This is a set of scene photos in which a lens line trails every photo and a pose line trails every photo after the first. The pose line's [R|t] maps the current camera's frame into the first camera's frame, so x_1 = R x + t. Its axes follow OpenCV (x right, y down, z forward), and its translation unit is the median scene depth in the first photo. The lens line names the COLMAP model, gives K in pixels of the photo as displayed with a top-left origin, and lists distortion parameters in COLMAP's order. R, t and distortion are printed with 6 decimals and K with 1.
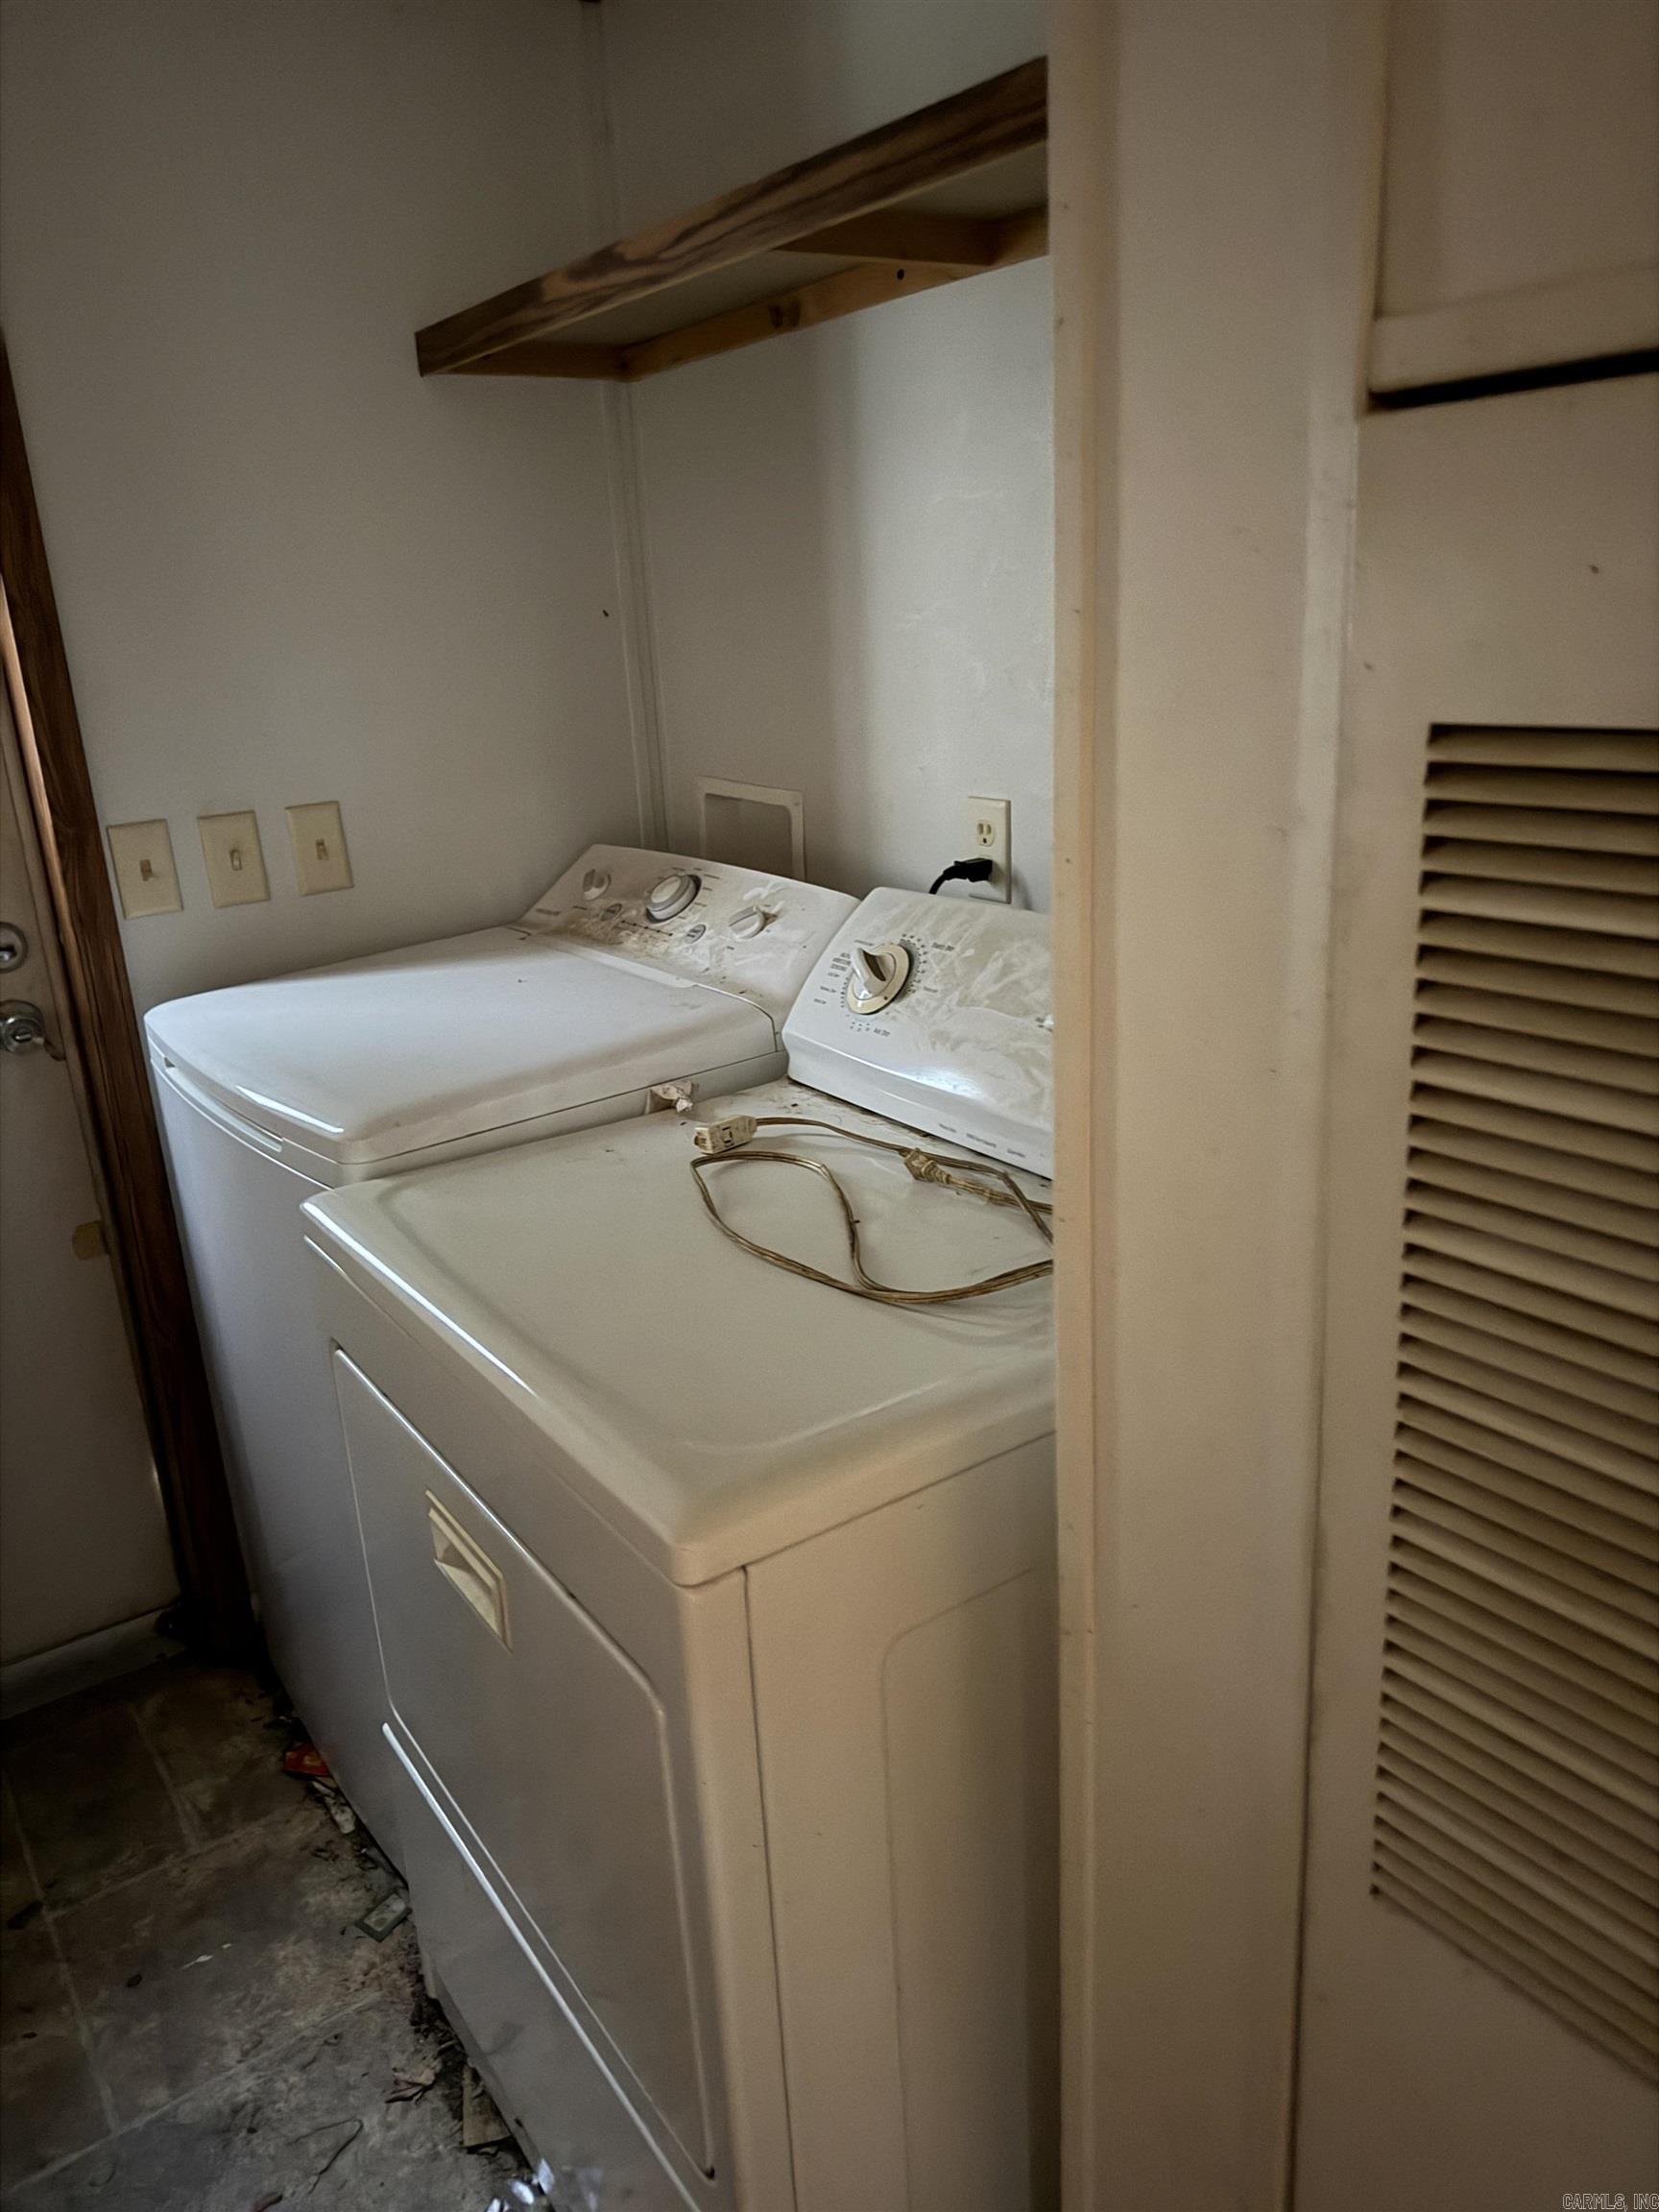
lens RADIAL K [[1555.8, 0, 832.2], [0, 1555.8, 1117.6], [0, 0, 1]] dist [0.048523, -0.064678]
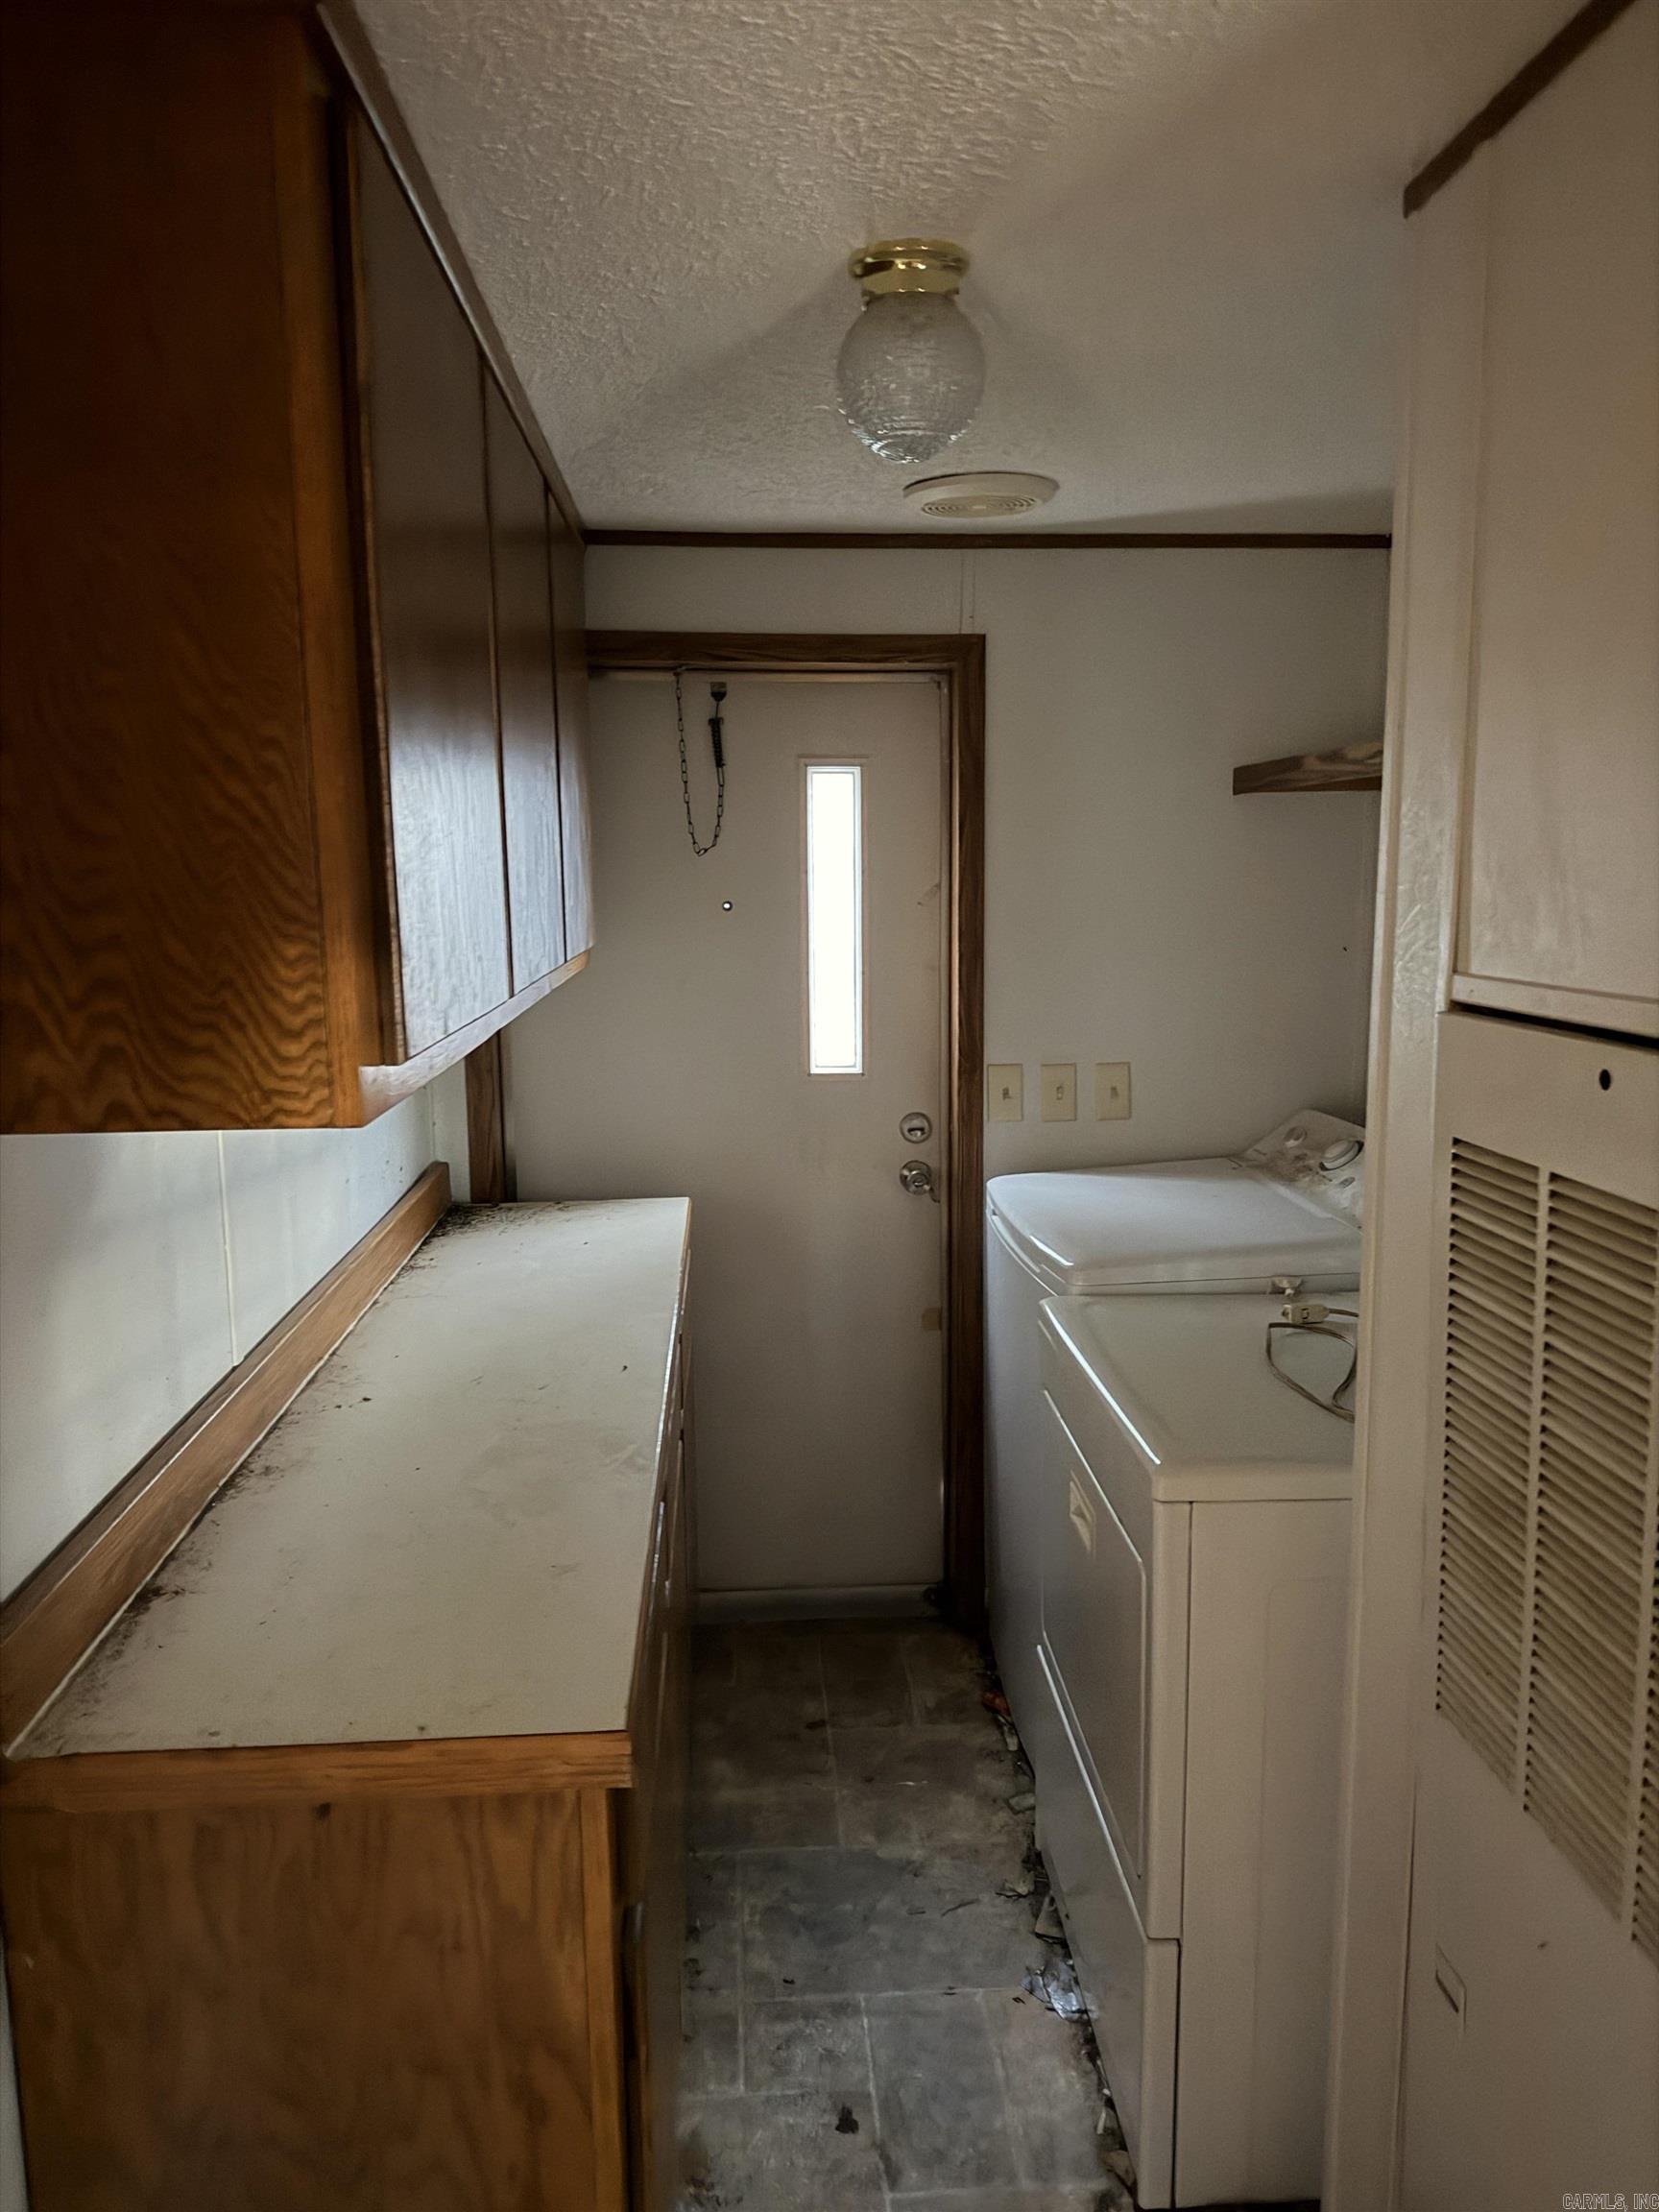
lens RADIAL K [[1558.6, 0, 842.5], [0, 1558.6, 1096.4], [0, 0, 1]] dist [0.043528, -0.058680]
pose [[0.852154, 0.119297, -0.509510, 0.249074], [-0.193346, 0.976548, -0.094720, 0.030189], [0.486261, 0.179228, 0.855235, -0.475857]]
